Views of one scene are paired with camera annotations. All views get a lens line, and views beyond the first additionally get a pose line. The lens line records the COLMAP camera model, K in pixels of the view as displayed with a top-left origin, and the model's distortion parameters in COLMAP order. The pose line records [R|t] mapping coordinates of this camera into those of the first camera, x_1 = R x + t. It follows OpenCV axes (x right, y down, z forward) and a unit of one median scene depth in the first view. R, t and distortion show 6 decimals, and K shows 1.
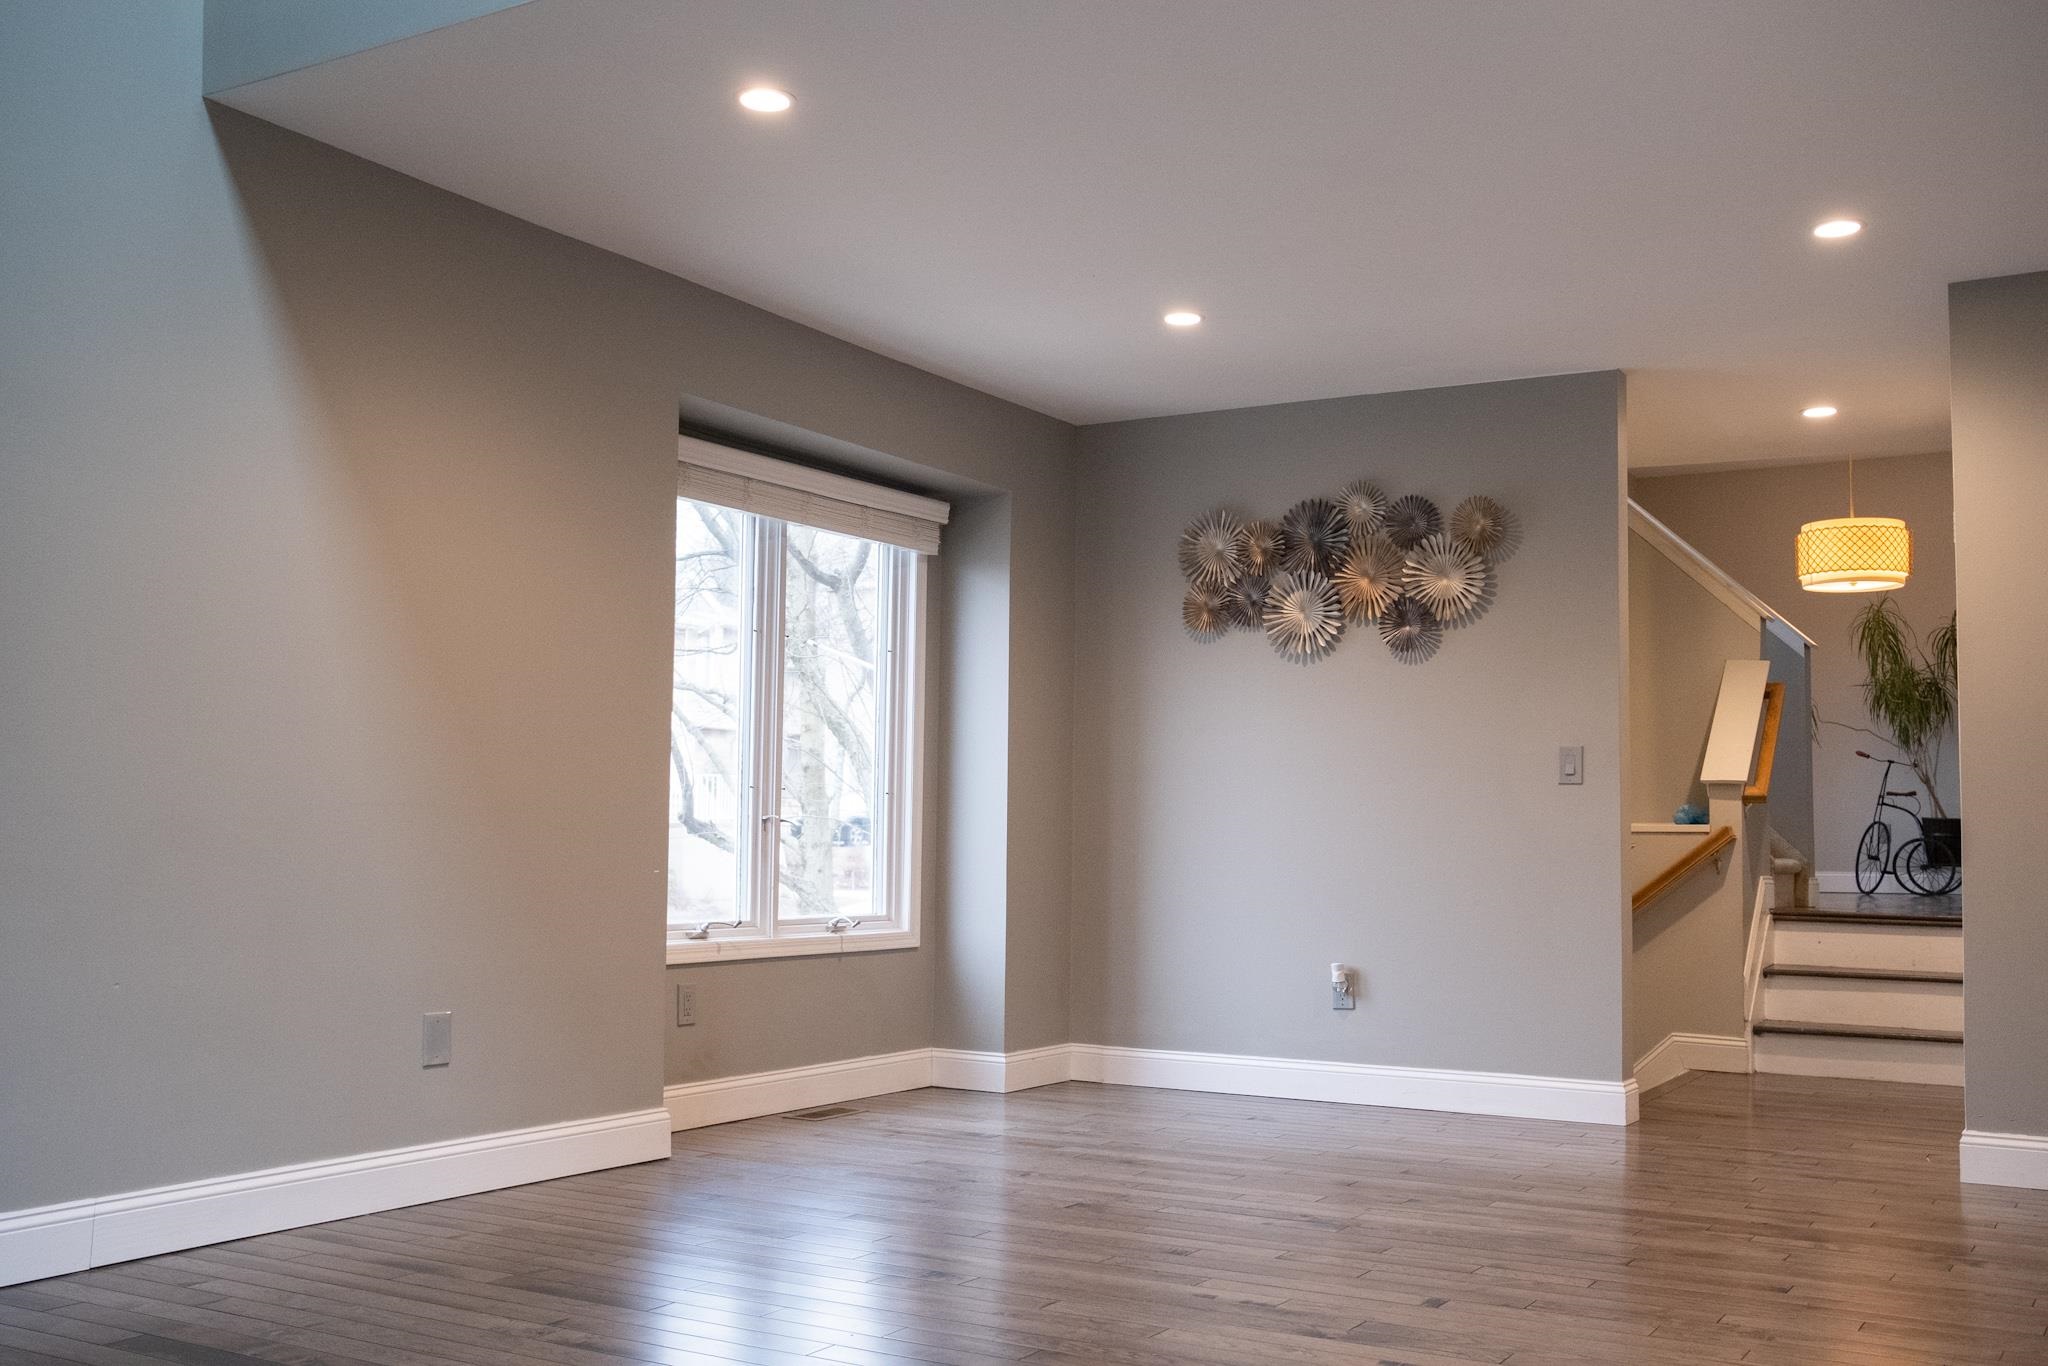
lens RADIAL K [[1928.7, 0, 1038.1], [0, 1928.7, 679.3], [0, 0, 1]] dist [-0.012879, 0.000000]
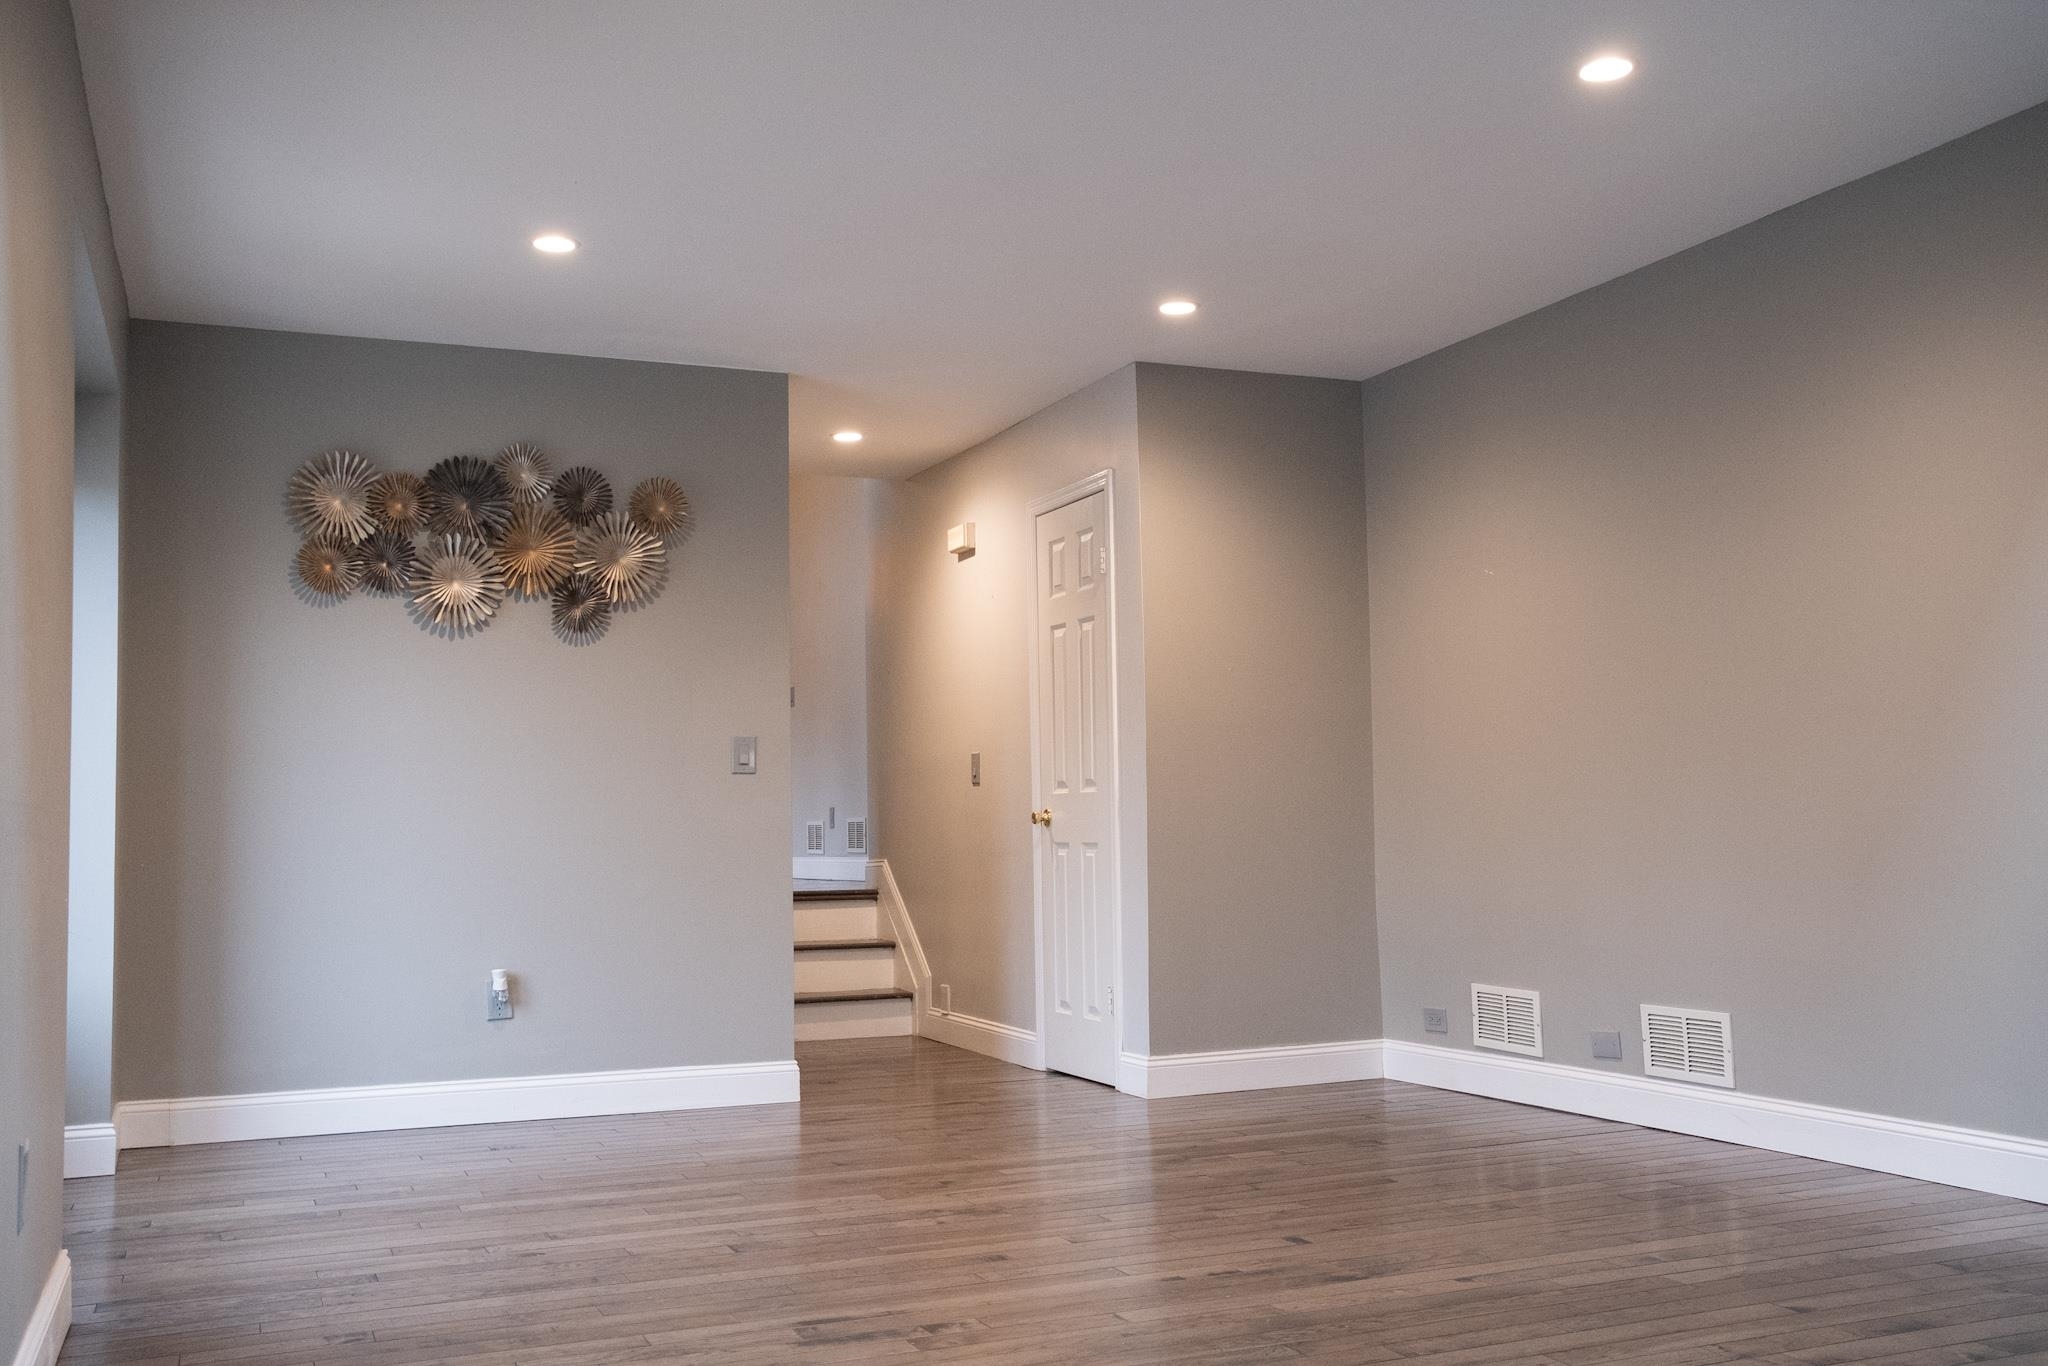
lens RADIAL K [[1928.7, 0, 1039.4], [0, 1928.7, 689.5], [0, 0, 1]] dist [-0.012879, 0.000000]
pose [[0.600636, 0.035382, 0.798739, -0.419492], [-0.042943, 0.999006, -0.011961, 0.014831], [-0.798369, -0.027116, 0.601558, 0.249973]]
